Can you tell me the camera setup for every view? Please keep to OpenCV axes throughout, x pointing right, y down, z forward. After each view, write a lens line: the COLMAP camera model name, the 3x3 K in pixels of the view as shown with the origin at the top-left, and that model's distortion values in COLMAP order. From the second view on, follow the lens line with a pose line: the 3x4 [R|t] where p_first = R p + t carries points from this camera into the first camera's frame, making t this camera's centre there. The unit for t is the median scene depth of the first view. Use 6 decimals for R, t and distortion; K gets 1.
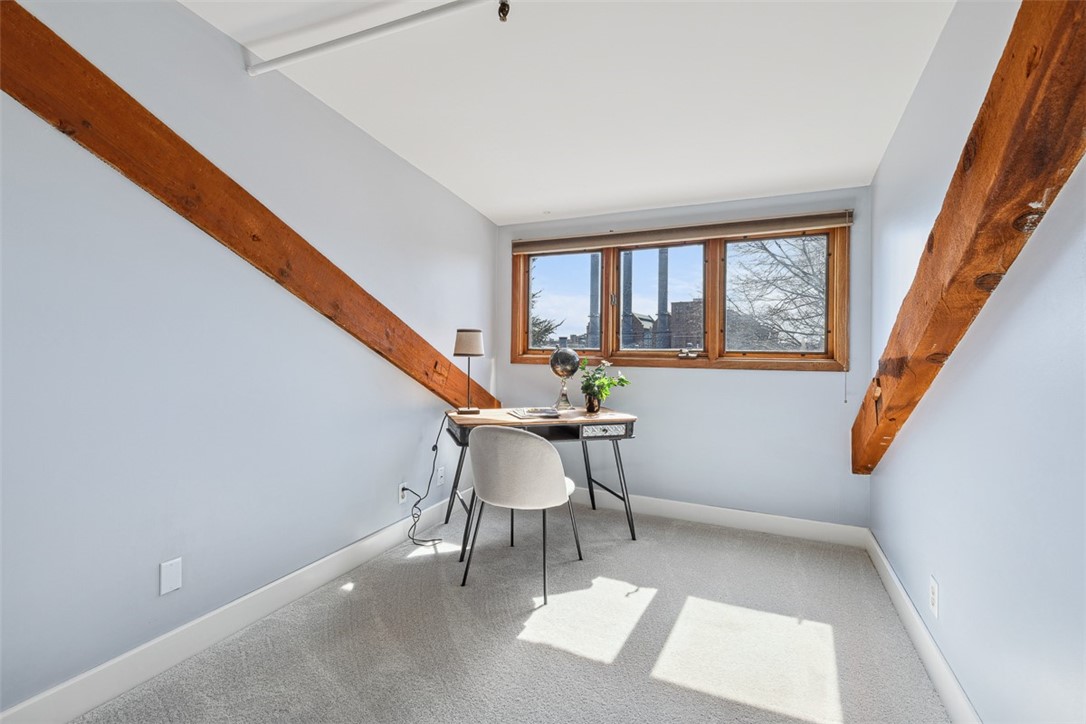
lens RADIAL K [[492.7, 0, 544.0], [0, 492.7, 345.1], [0, 0, 1]] dist [0.009417, -0.001969]
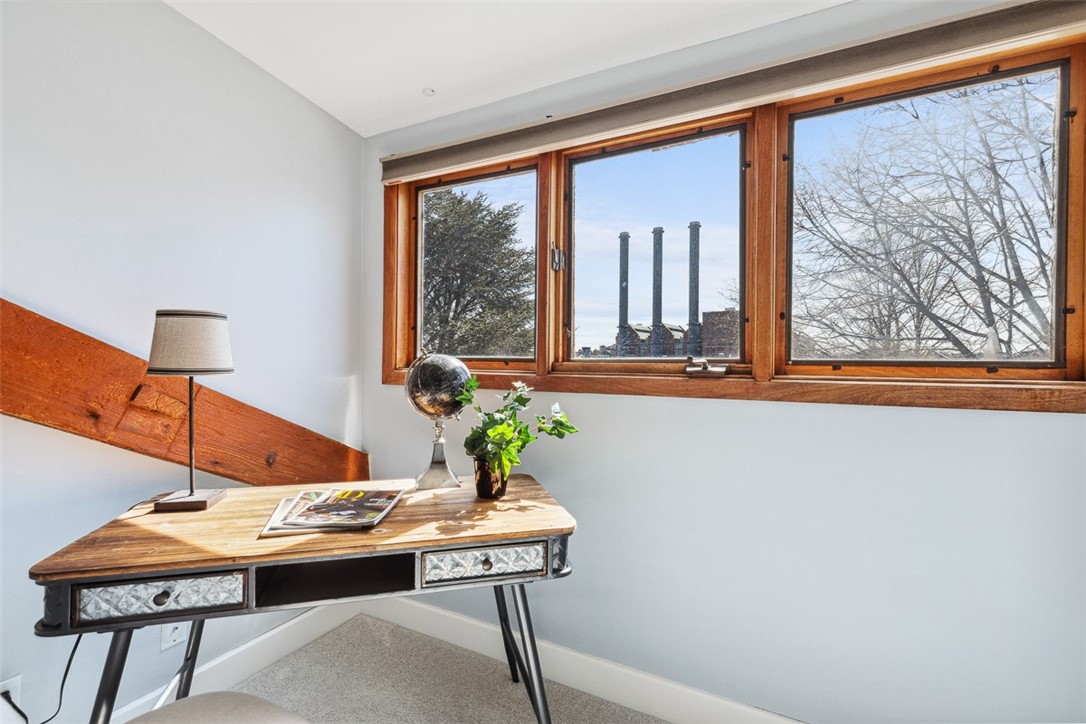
lens RADIAL K [[492.7, 0, 544.9], [0, 492.7, 359.3], [0, 0, 1]] dist [0.009417, -0.001969]
pose [[0.998390, -0.003186, -0.056633, 0.170957], [0.003565, 0.999972, 0.006585, 0.007461], [0.056611, -0.006776, 0.998373, 0.542605]]
